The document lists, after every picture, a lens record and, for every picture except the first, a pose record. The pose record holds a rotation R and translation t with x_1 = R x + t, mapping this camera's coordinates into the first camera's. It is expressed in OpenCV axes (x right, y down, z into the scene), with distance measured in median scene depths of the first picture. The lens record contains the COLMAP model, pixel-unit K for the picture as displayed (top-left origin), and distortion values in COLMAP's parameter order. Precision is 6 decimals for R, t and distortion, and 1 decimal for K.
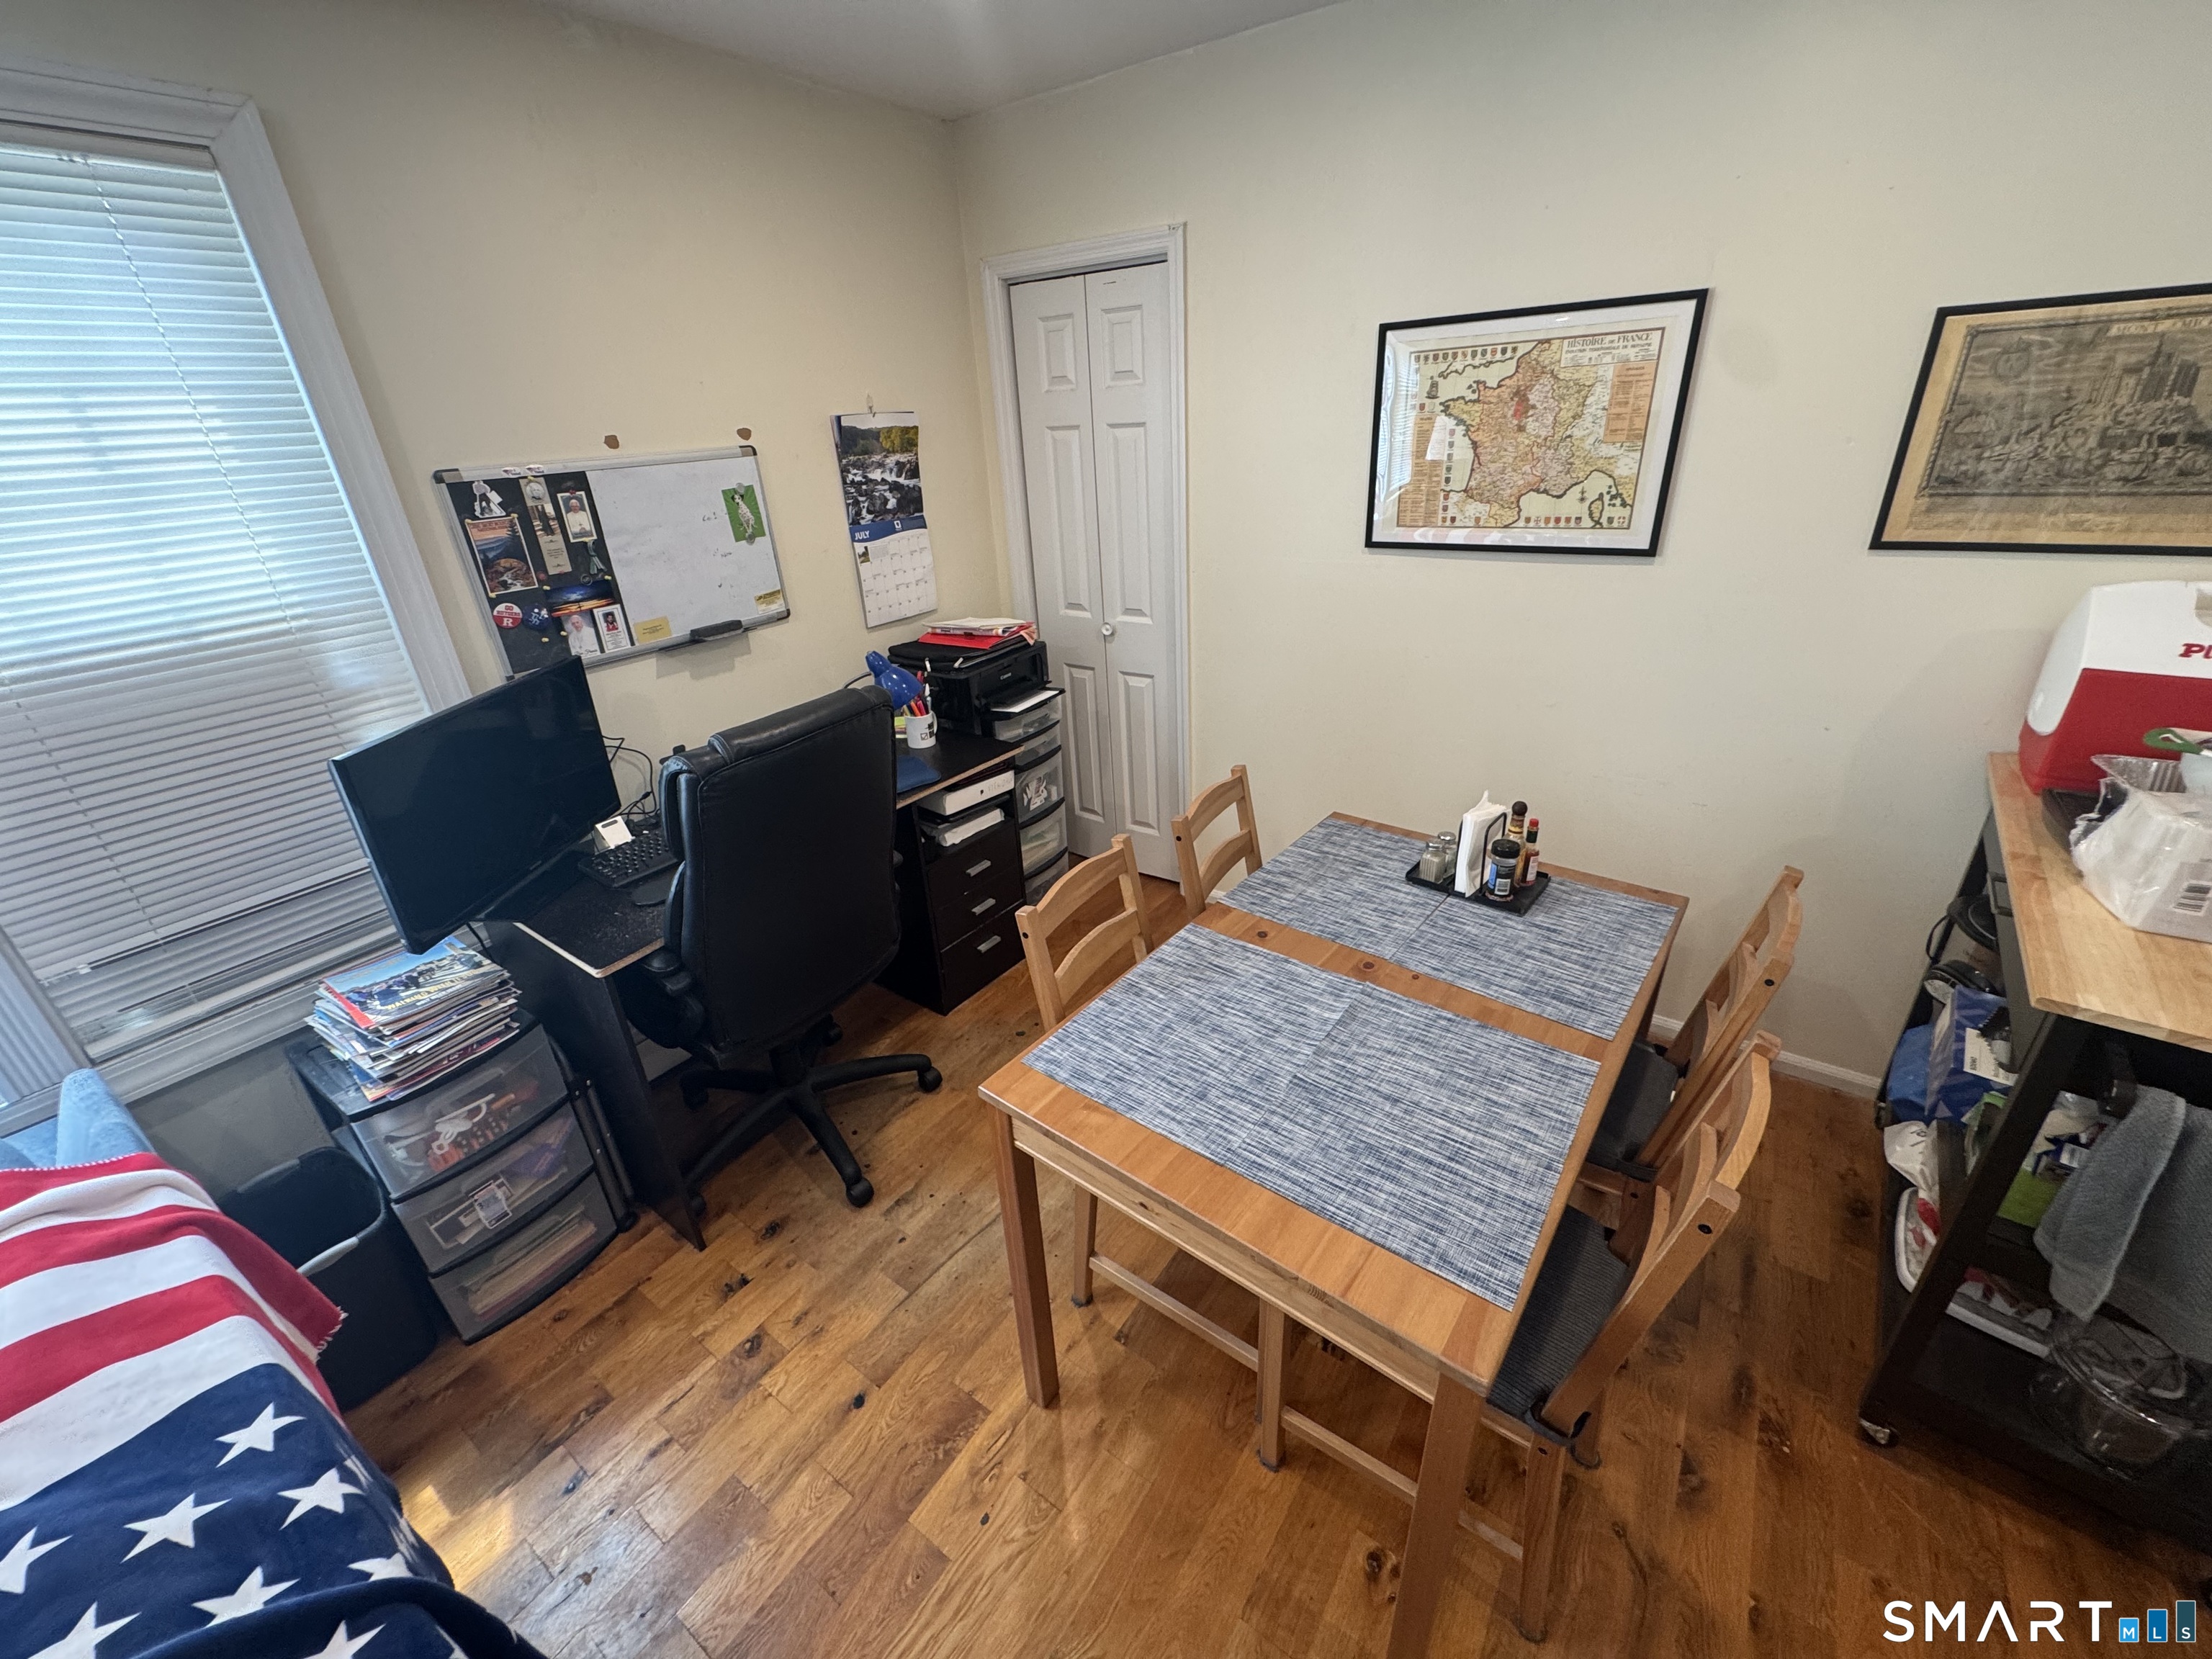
lens RADIAL K [[885.6, 0, 1102.2], [0, 885.6, 825.0], [0, 0, 1]] dist [-0.001958, -0.000099]
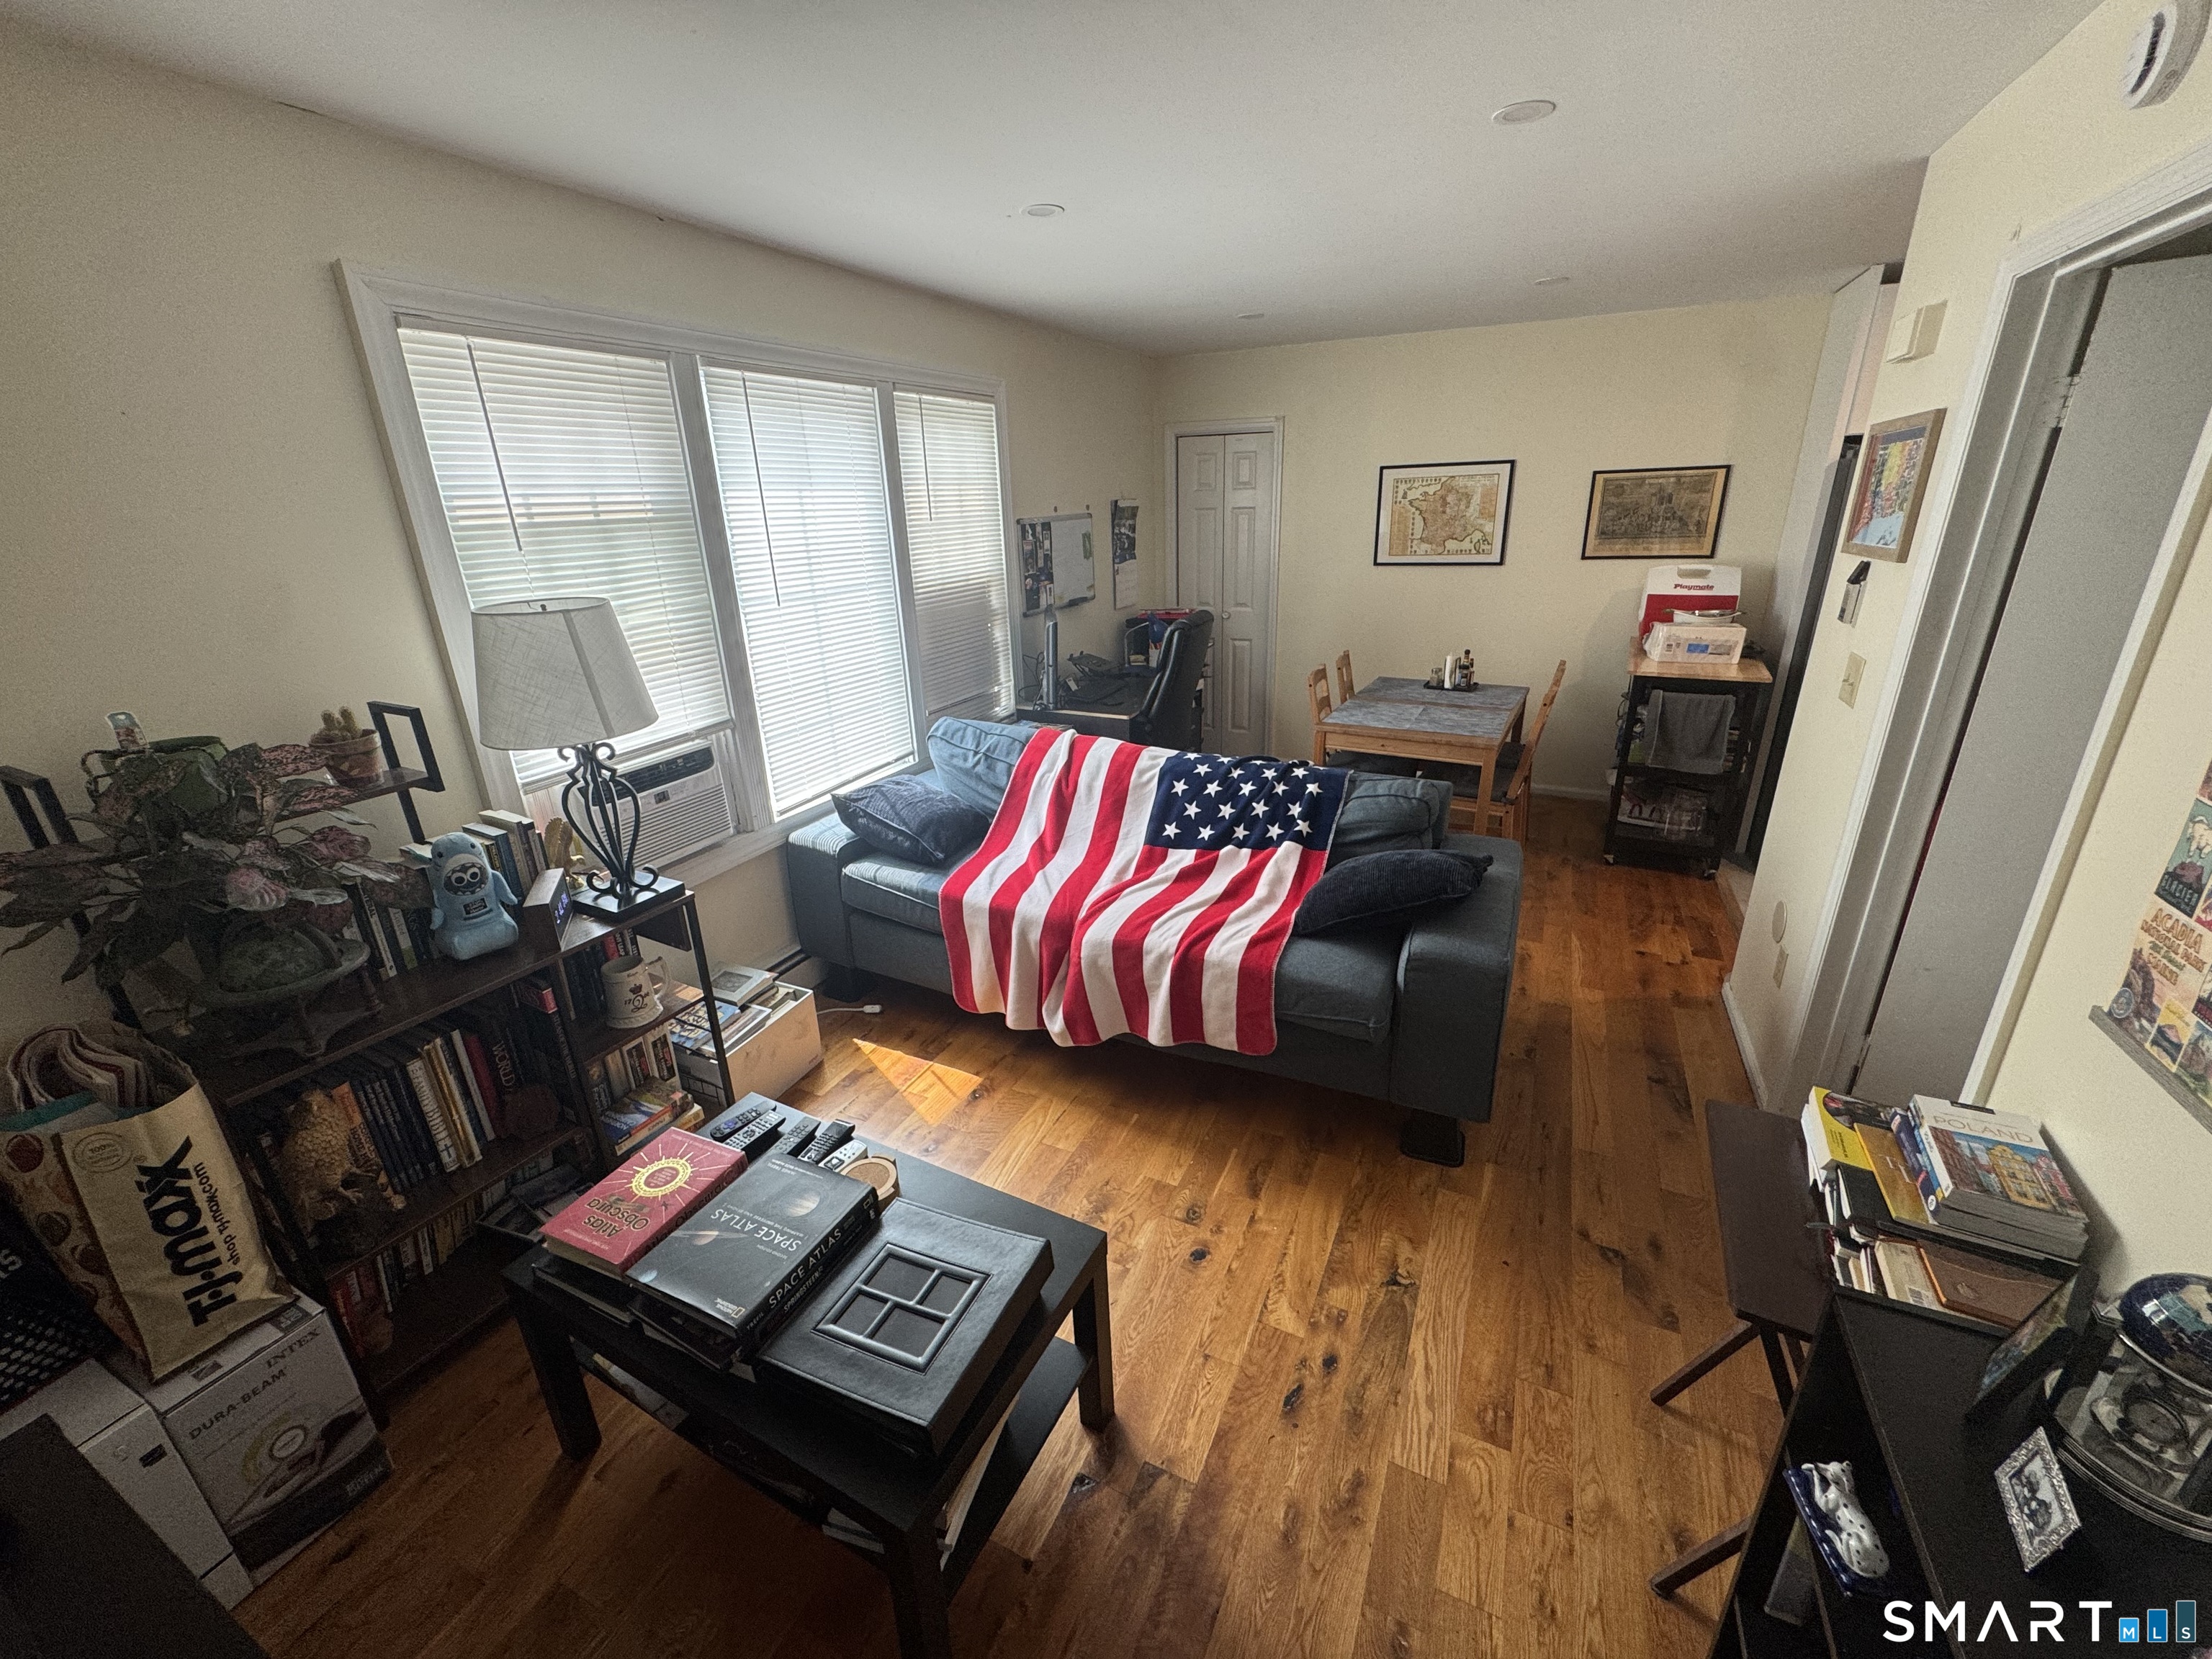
lens RADIAL K [[885.6, 0, 1103.2], [0, 885.6, 823.1], [0, 0, 1]] dist [-0.001958, -0.000099]
pose [[0.986656, -0.035260, 0.158957, -0.834502], [0.049533, 0.994999, -0.086742, 0.538700], [-0.155103, 0.093458, 0.983468, -1.105169]]
